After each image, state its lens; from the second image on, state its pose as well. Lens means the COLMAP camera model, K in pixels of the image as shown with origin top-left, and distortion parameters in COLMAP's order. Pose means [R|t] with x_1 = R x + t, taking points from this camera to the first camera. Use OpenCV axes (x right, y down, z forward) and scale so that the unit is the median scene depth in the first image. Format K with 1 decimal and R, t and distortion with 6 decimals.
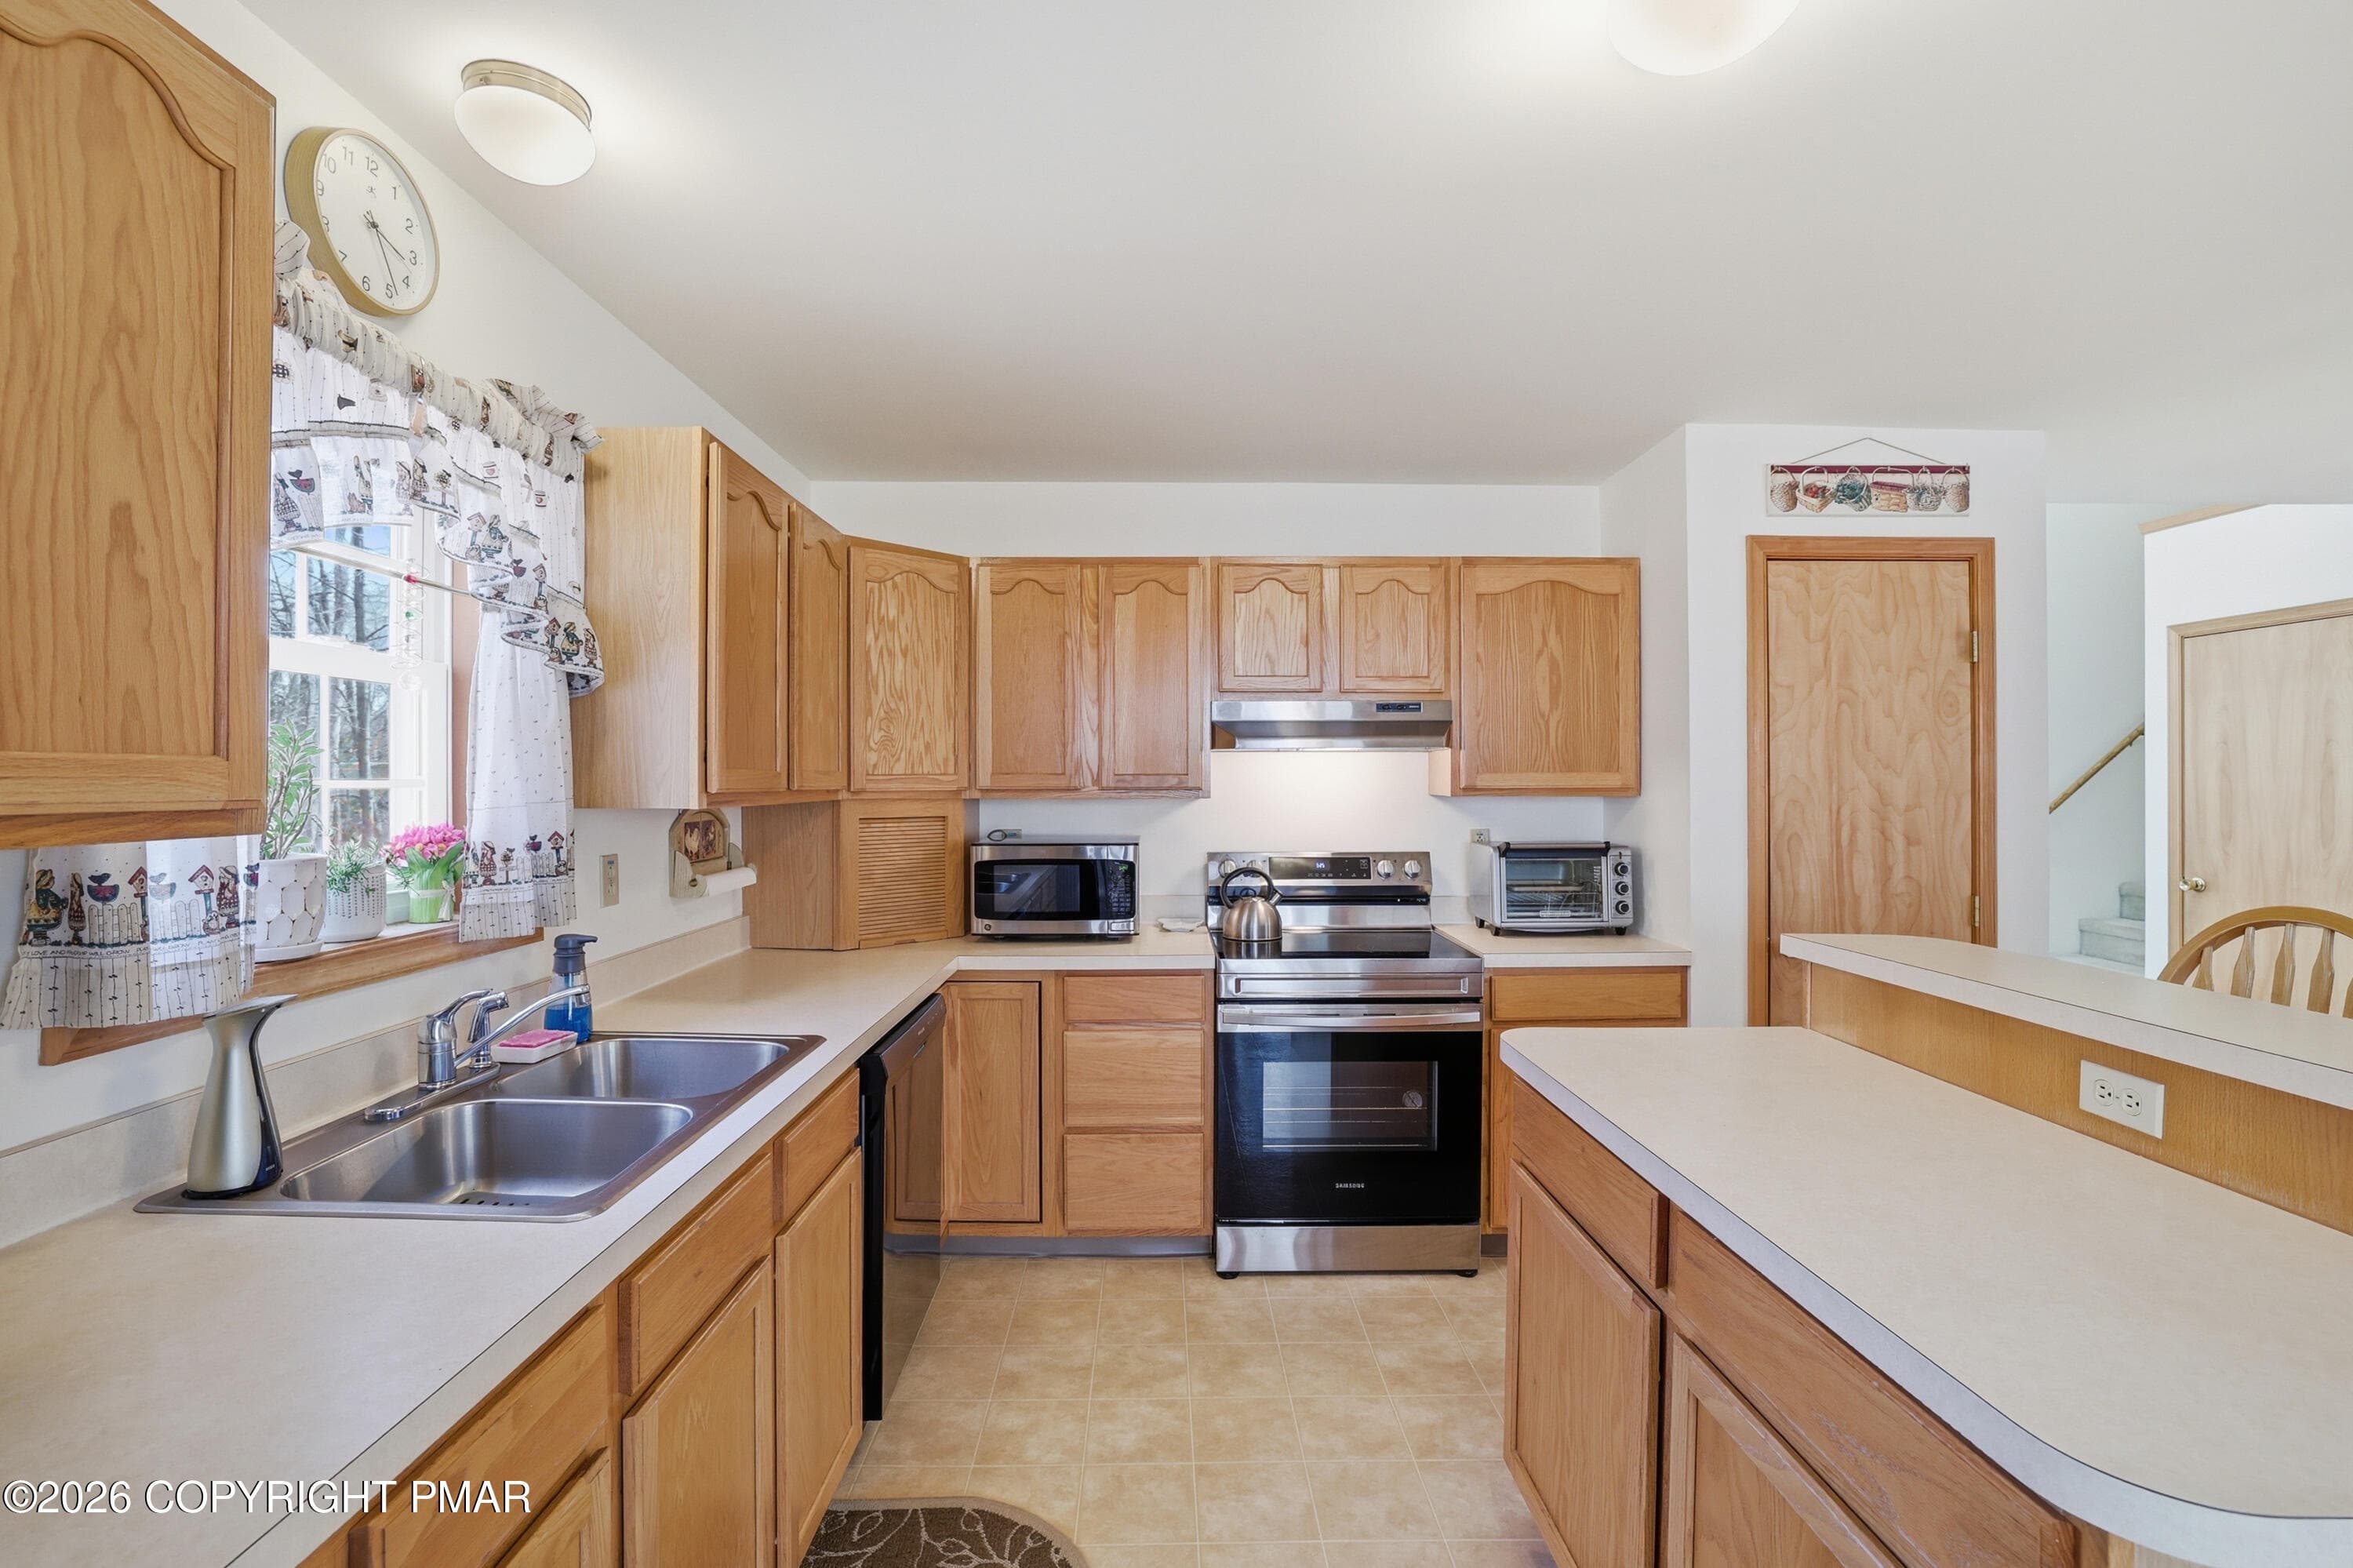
lens RADIAL K [[1059.9, 0, 1194.1], [0, 1059.9, 780.0], [0, 0, 1]] dist [-0.026468, 0.010097]
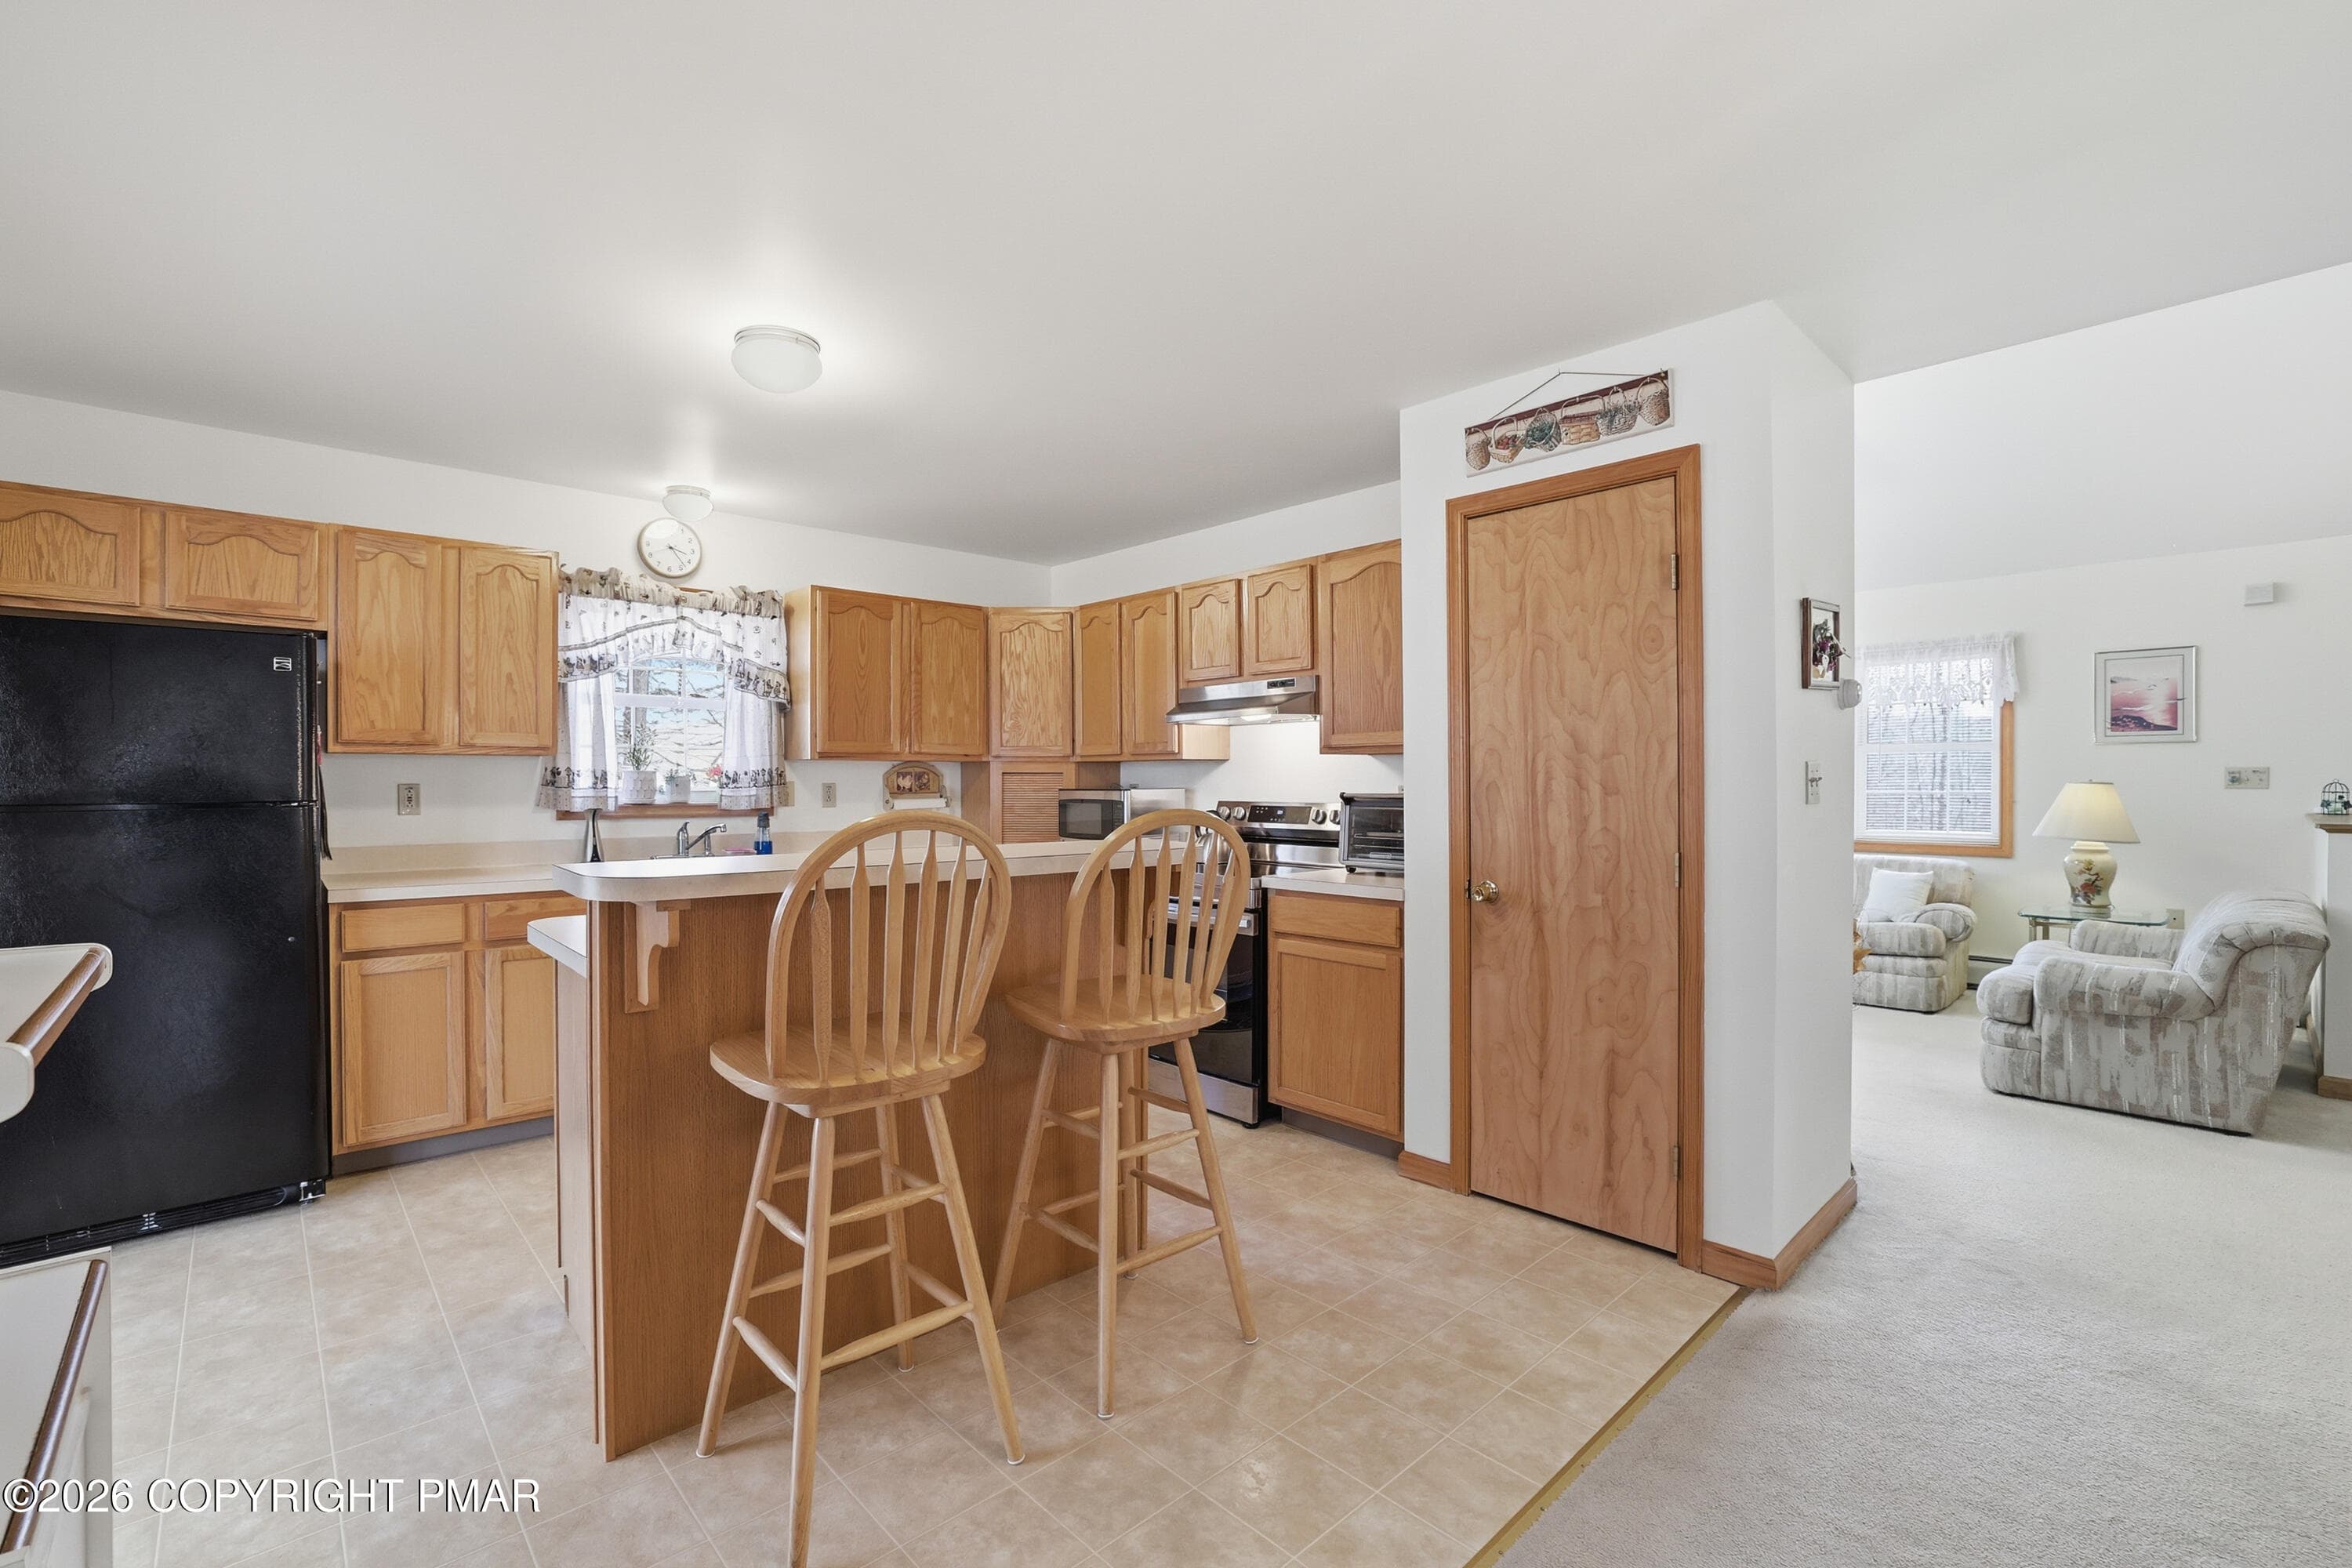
lens RADIAL K [[1059.4, 0, 1203.1], [0, 1059.4, 777.0], [0, 0, 1]] dist [-0.026468, 0.010097]
pose [[0.662487, -0.003209, -0.749066, 1.150884], [0.006769, 0.999976, 0.001703, 0.042295], [0.749043, -0.006199, 0.662493, 0.108221]]
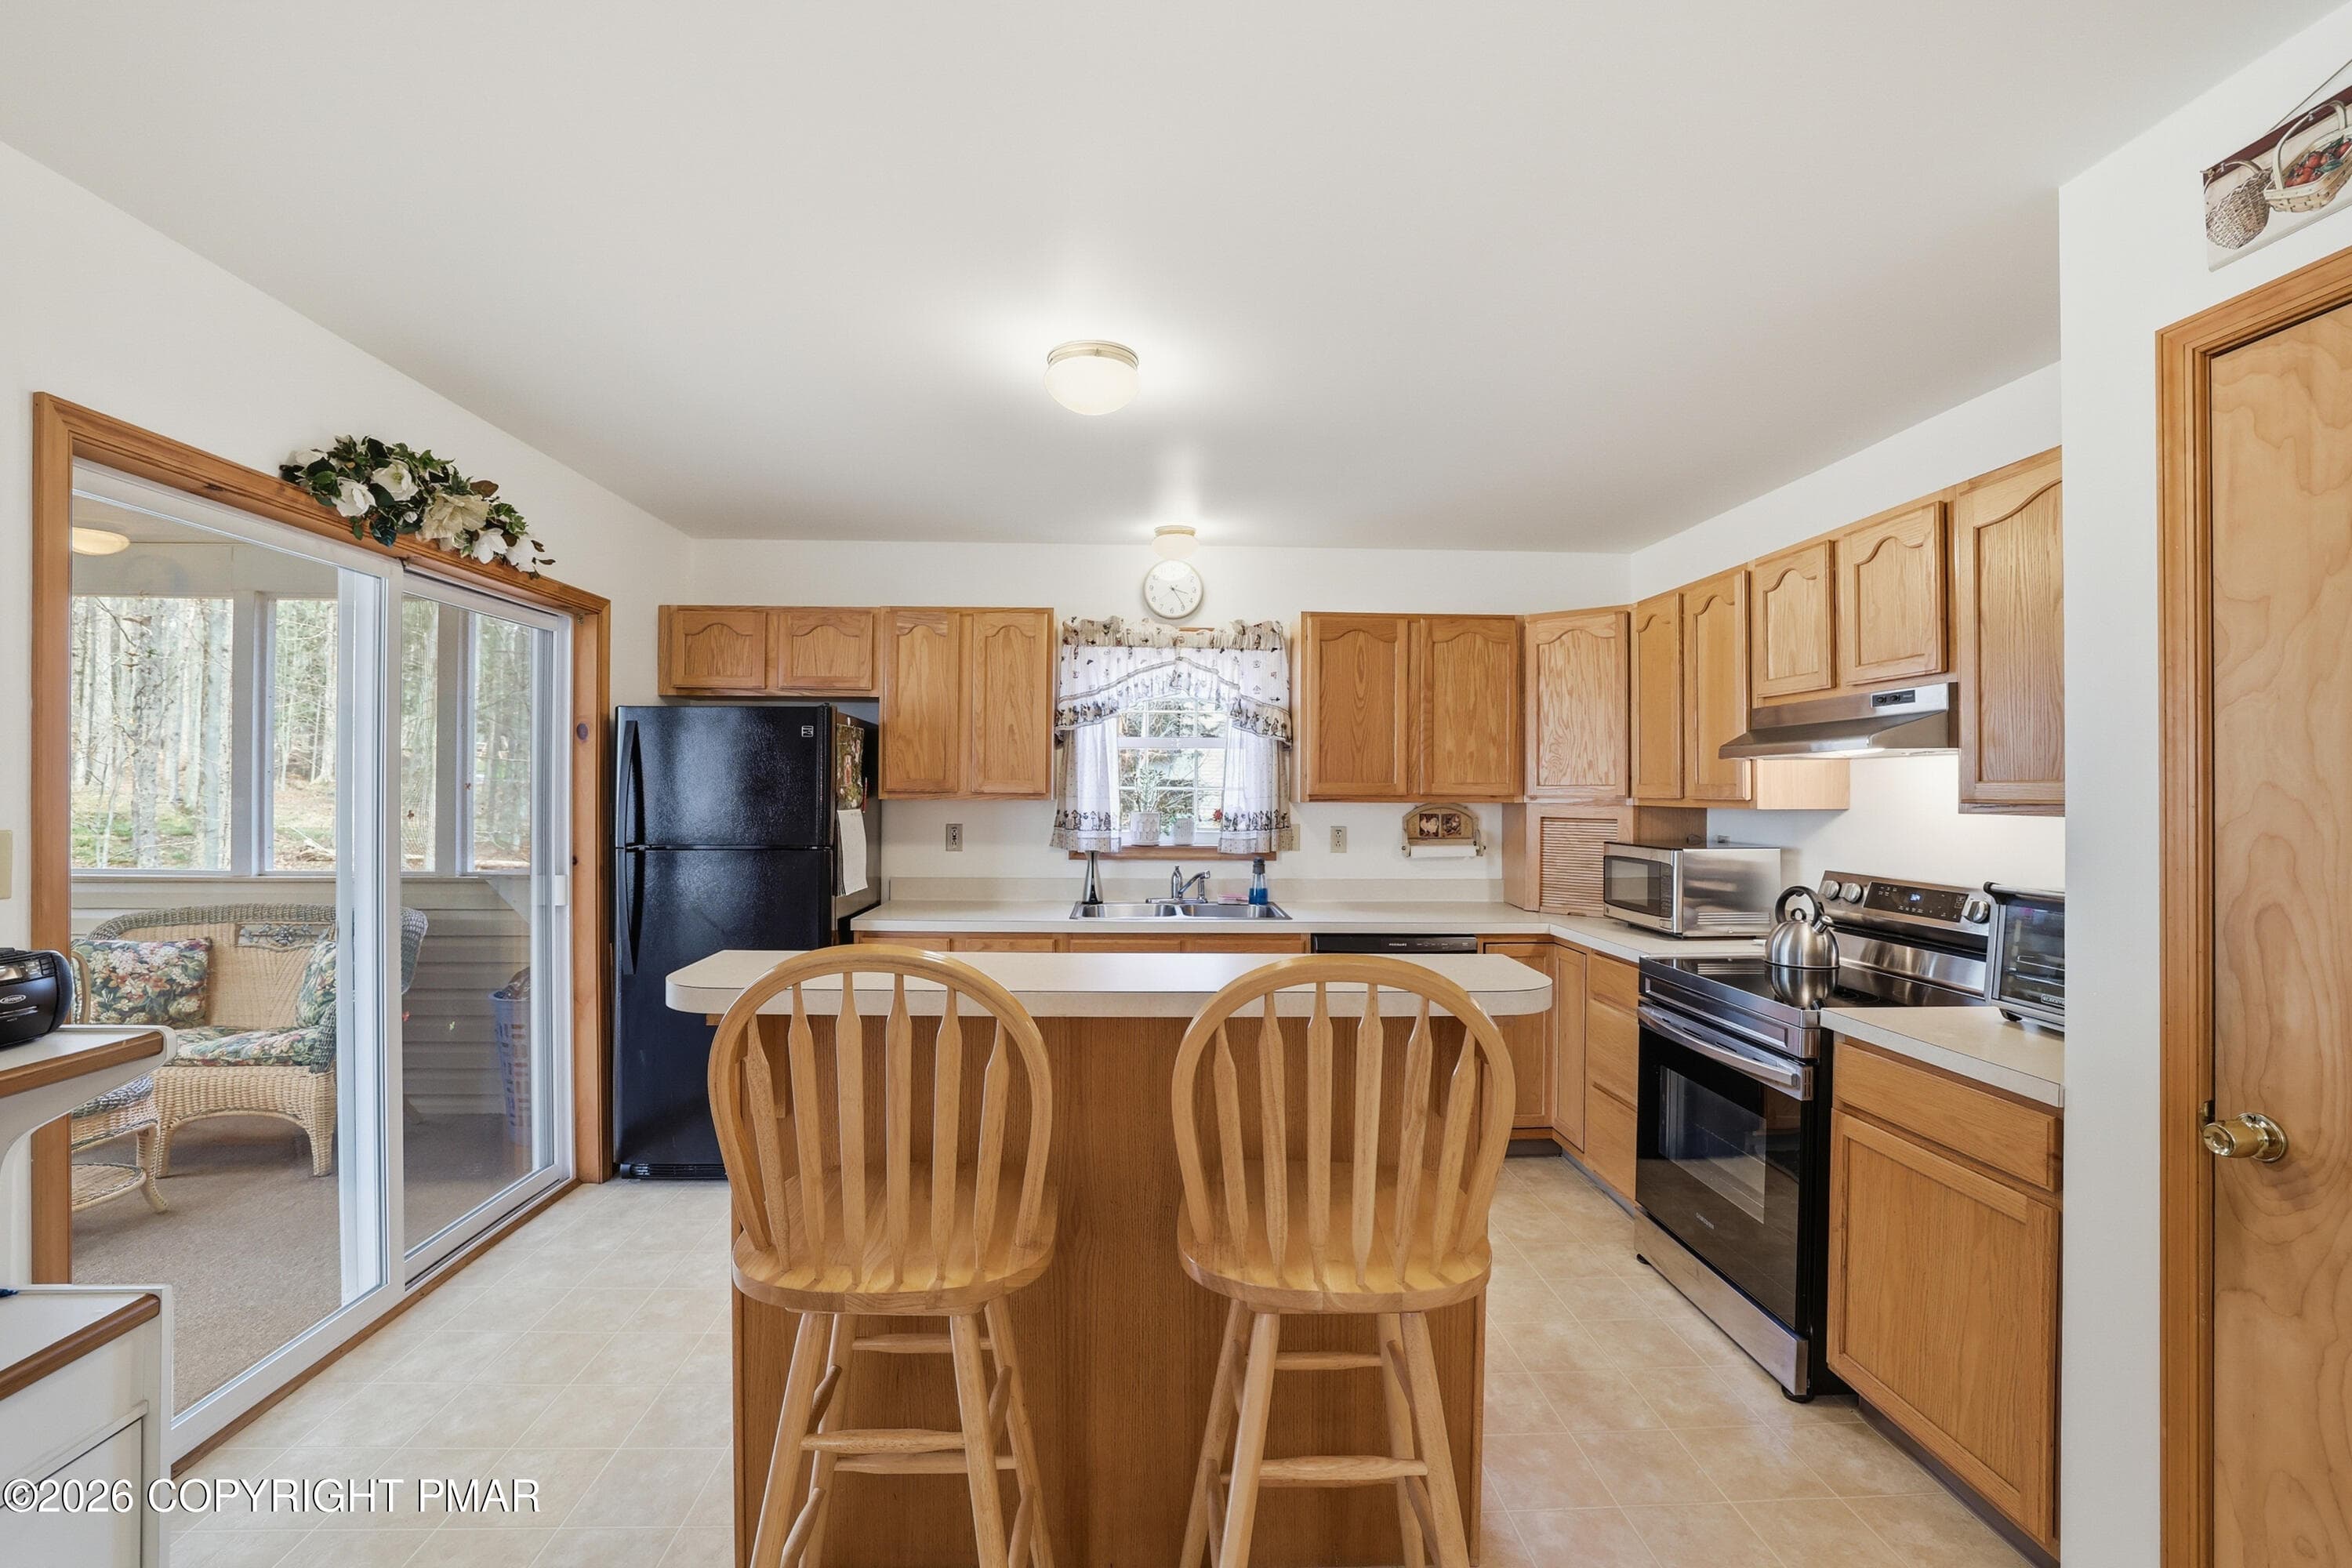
lens RADIAL K [[1059.4, 0, 1156.6], [0, 1059.4, 784.4], [0, 0, 1]] dist [-0.026468, 0.010097]
pose [[0.001367, -0.003417, -0.999993, 1.041230], [-0.000575, 0.999994, -0.003418, -0.001971], [0.999999, 0.000580, 0.001366, 0.489938]]
